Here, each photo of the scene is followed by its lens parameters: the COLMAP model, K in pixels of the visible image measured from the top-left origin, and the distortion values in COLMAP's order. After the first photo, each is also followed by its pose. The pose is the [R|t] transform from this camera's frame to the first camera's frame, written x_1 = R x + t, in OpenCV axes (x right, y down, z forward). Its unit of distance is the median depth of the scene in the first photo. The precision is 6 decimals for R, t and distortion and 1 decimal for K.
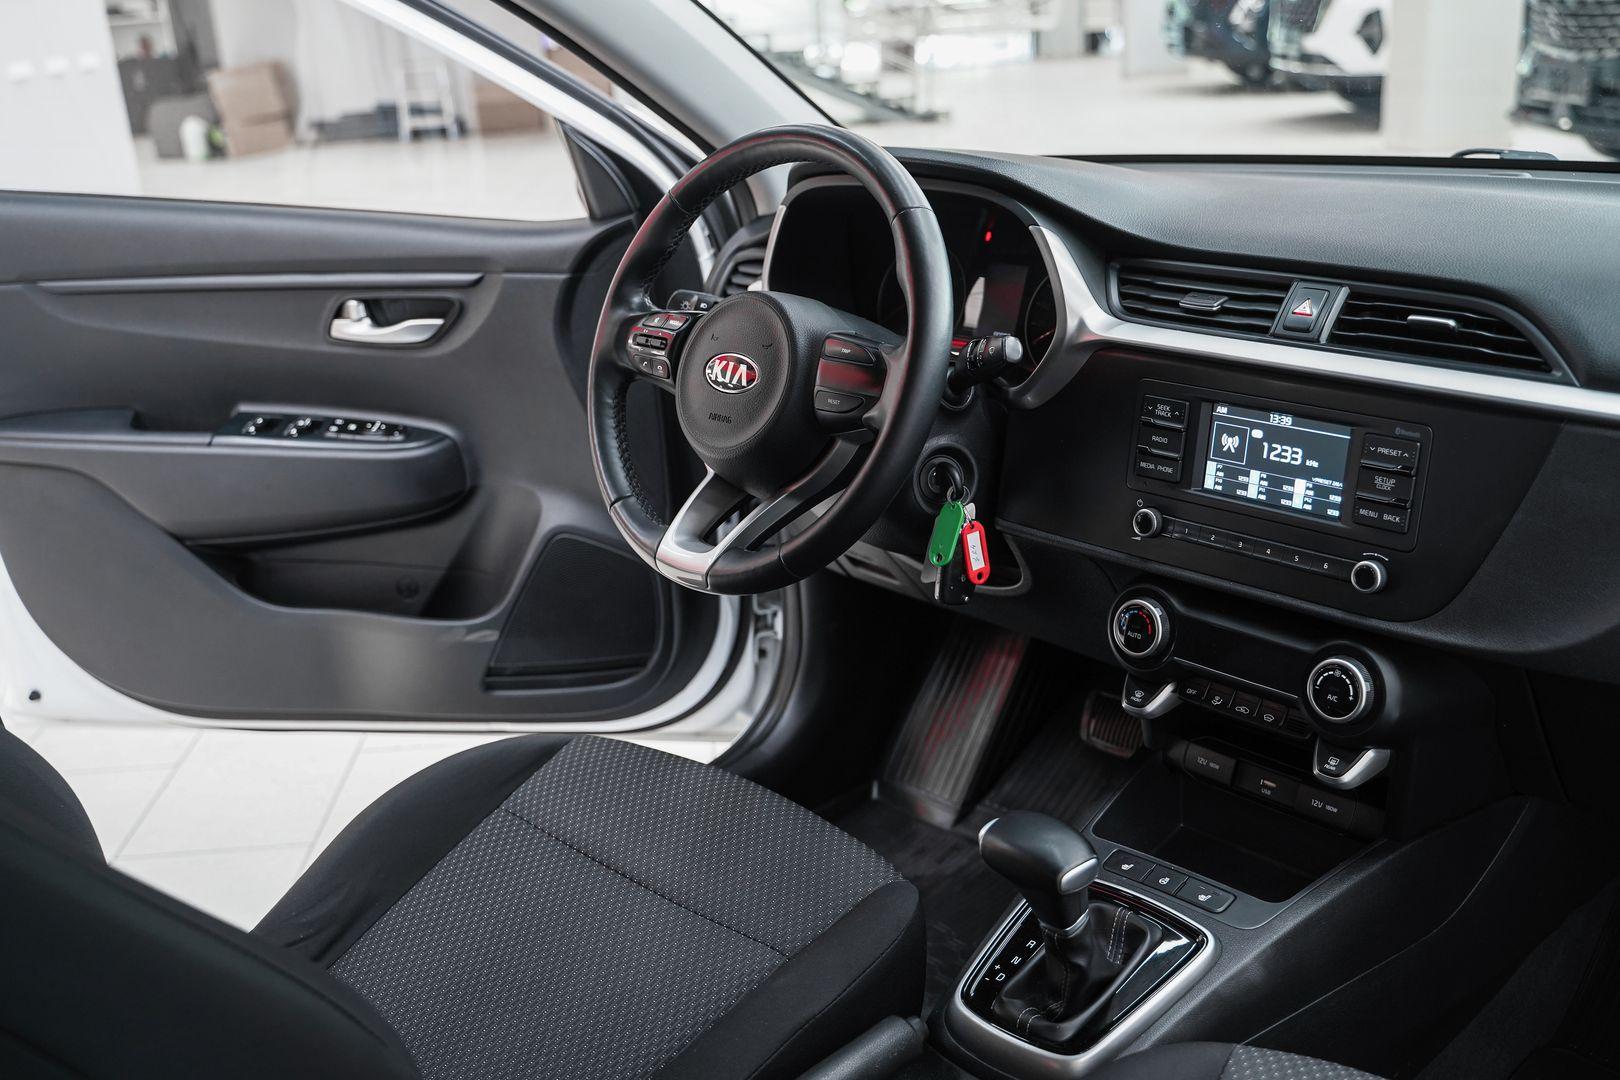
lens RADIAL K [[1630.0, 0, 807.4], [0, 1630.0, 531.6], [0, 0, 1]] dist [-0.029559, 0.000000]
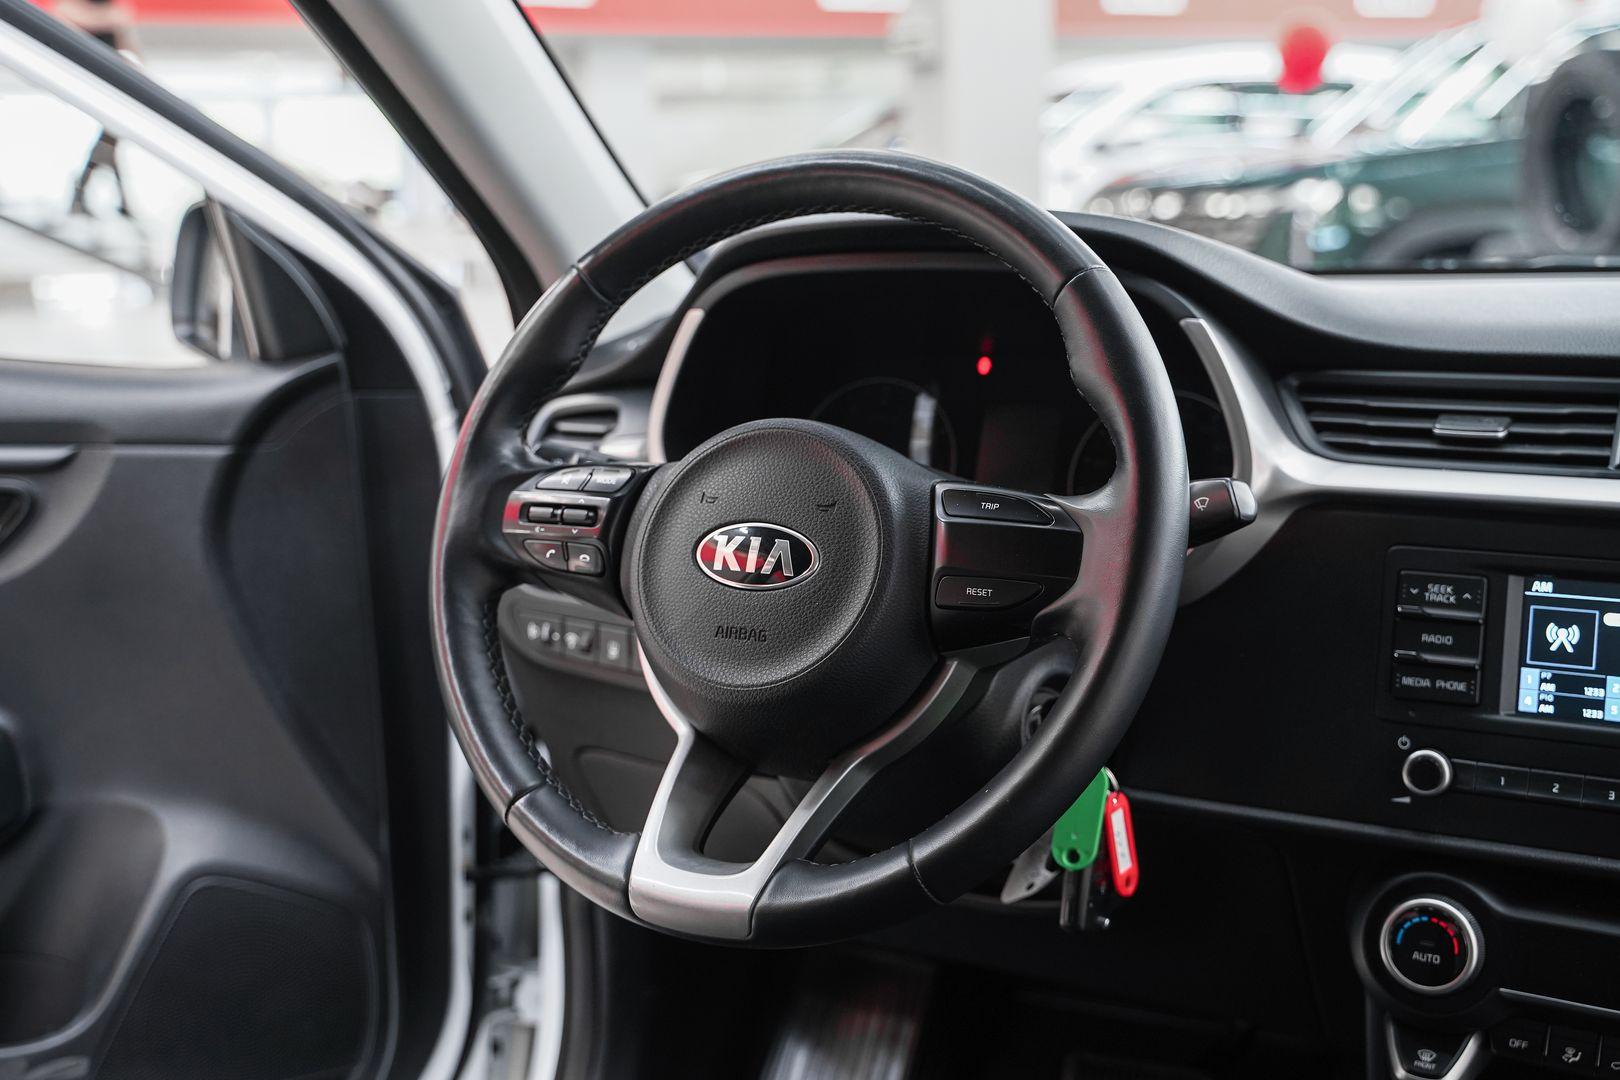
lens RADIAL K [[1911.9, 0, 821.2], [0, 1911.9, 515.2], [0, 0, 1]] dist [0.021554, 0.000000]
pose [[0.942783, -0.013127, 0.333149, -0.249230], [0.070866, 0.984282, -0.161761, -0.000412], [-0.325789, 0.176114, 0.928895, 0.362412]]
